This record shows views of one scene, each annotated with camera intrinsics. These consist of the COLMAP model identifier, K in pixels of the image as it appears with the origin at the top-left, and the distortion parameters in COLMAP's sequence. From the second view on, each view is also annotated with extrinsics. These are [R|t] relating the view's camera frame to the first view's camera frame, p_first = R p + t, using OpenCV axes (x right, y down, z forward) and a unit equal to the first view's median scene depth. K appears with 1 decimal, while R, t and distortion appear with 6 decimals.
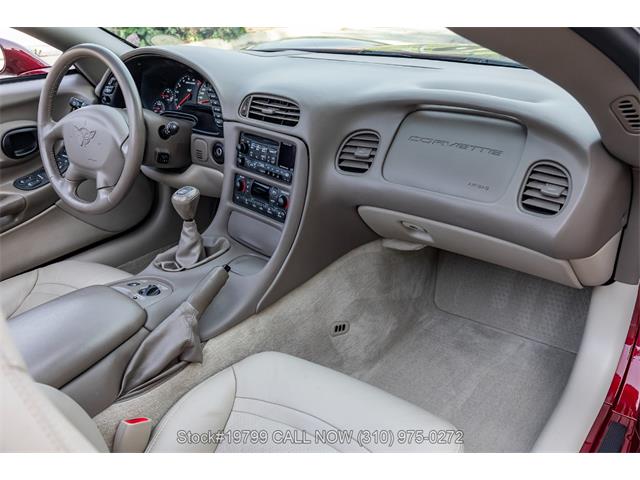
lens RADIAL K [[620.6, 0, 319.9], [0, 620.6, 238.6], [0, 0, 1]] dist [0.012458, 0.000000]
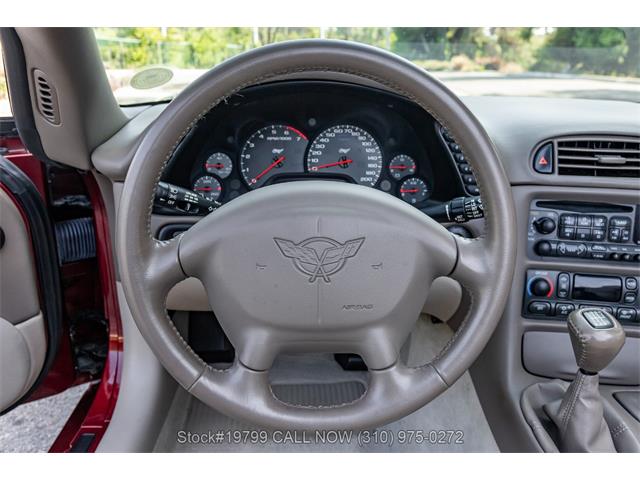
lens RADIAL K [[527.5, 0, 320.0], [0, 527.5, 242.3], [0, 0, 1]] dist [-0.056573, 0.024059]
pose [[0.769999, -0.168788, 0.615315, -0.603176], [0.219292, 0.975636, -0.006791, -0.173275], [-0.599177, 0.140163, 0.788252, 0.724538]]
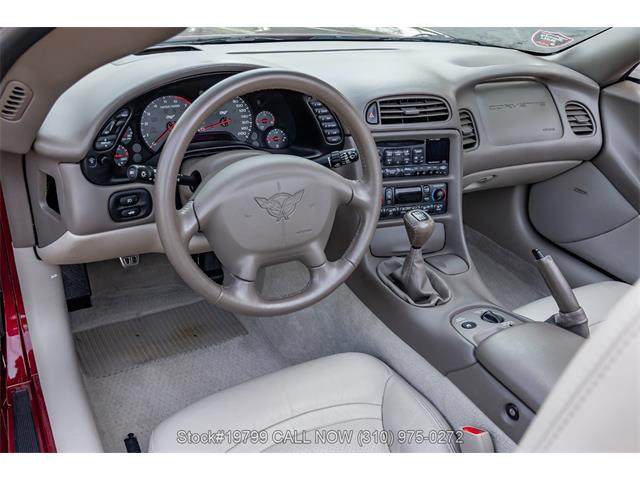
lens RADIAL K [[620.6, 0, 320.7], [0, 620.6, 237.8], [0, 0, 1]] dist [0.012458, 0.000000]
pose [[0.384546, -0.365364, 0.847723, -0.959188], [0.297867, 0.918327, 0.260675, -0.298006], [-0.873728, 0.152267, 0.461968, 0.660856]]
